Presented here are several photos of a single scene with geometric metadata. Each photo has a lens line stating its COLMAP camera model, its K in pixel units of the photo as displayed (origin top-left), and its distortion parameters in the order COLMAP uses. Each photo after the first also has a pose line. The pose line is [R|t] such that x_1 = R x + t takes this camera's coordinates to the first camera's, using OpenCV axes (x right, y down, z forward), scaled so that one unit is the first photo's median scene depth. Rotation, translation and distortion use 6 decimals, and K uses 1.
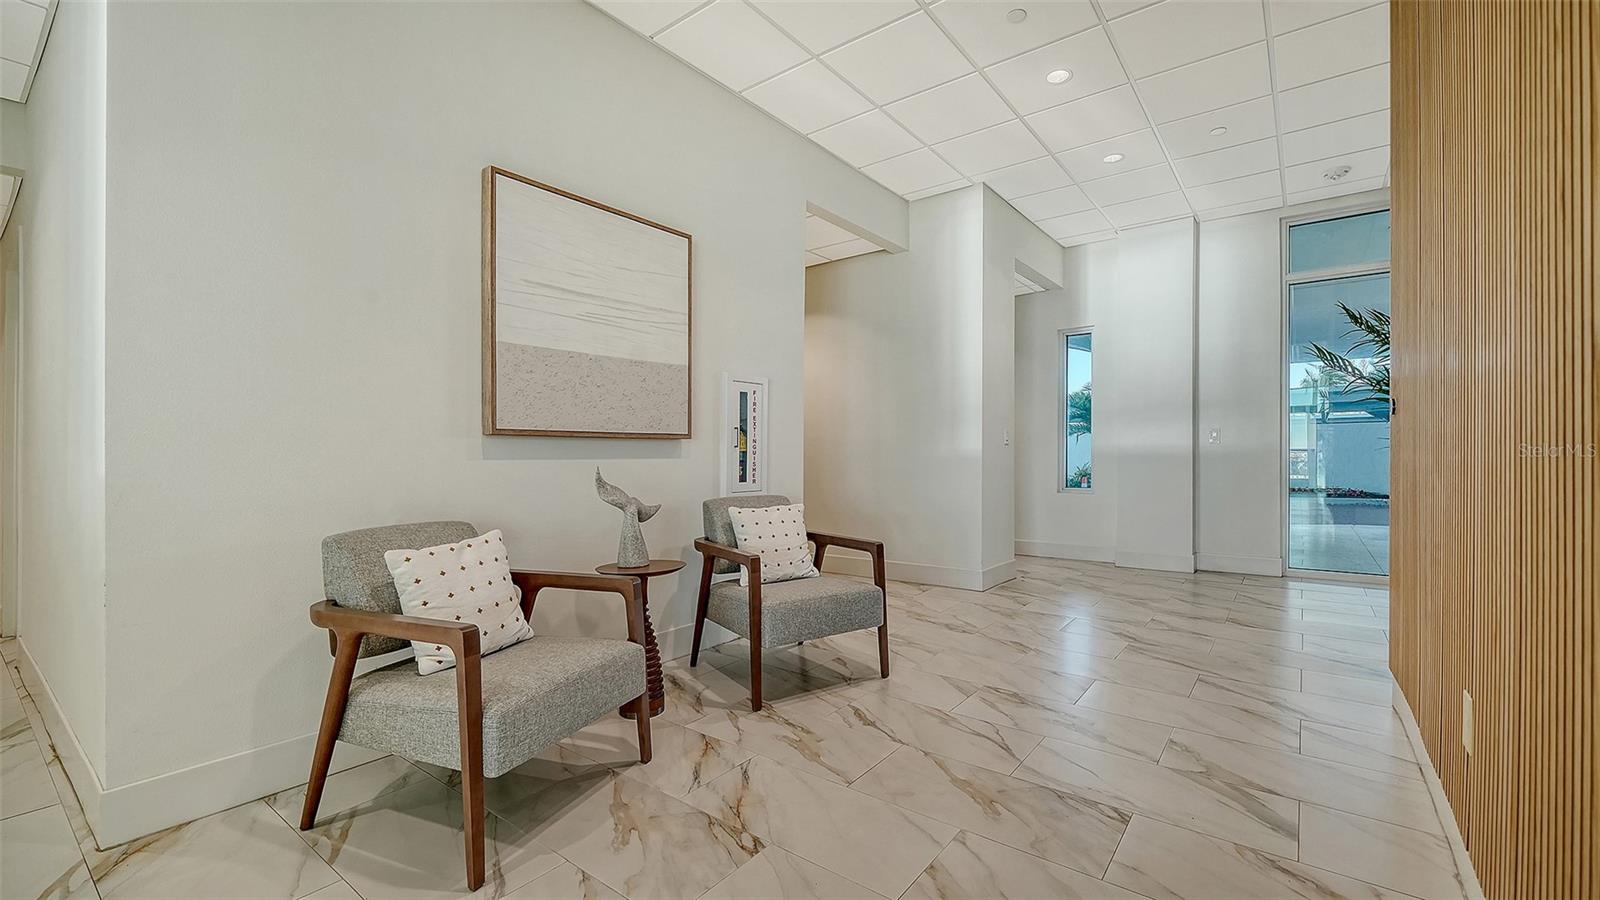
lens RADIAL K [[663.7, 0, 799.5], [0, 663.7, 461.2], [0, 0, 1]] dist [0.001675, 0.000016]
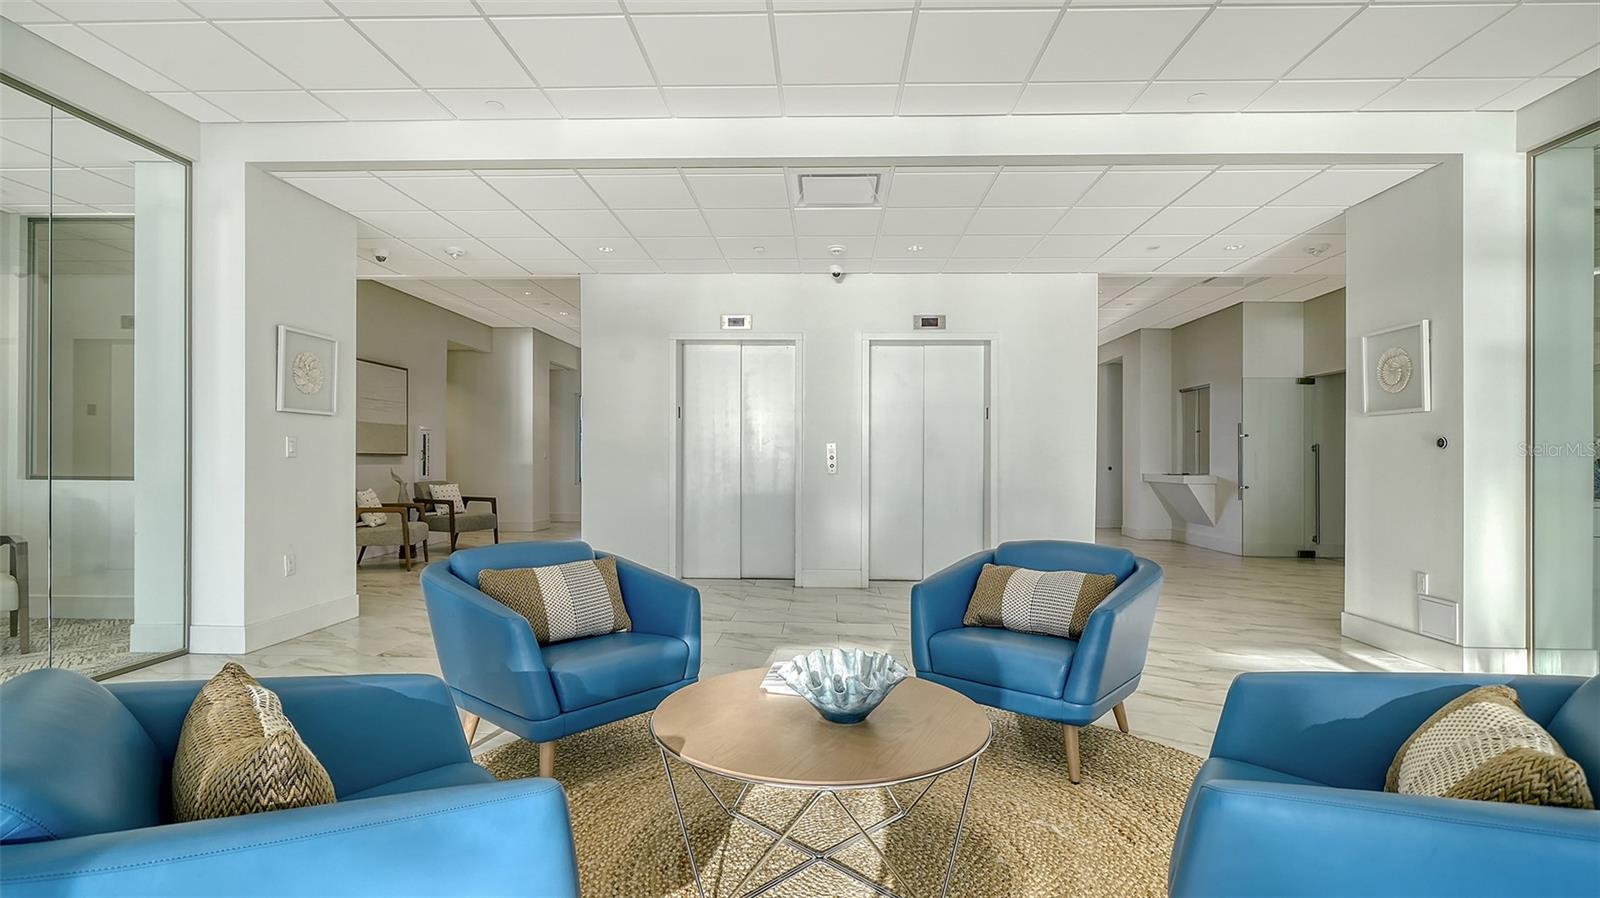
lens RADIAL K [[766.8, 0, 797.4], [0, 766.8, 460.1], [0, 0, 1]] dist [-0.001215, -0.000128]
pose [[0.819642, 0.013172, 0.572724, -0.552626], [-0.008586, 0.999906, -0.010708, -0.002431], [-0.572811, 0.003859, 0.819678, -1.889119]]
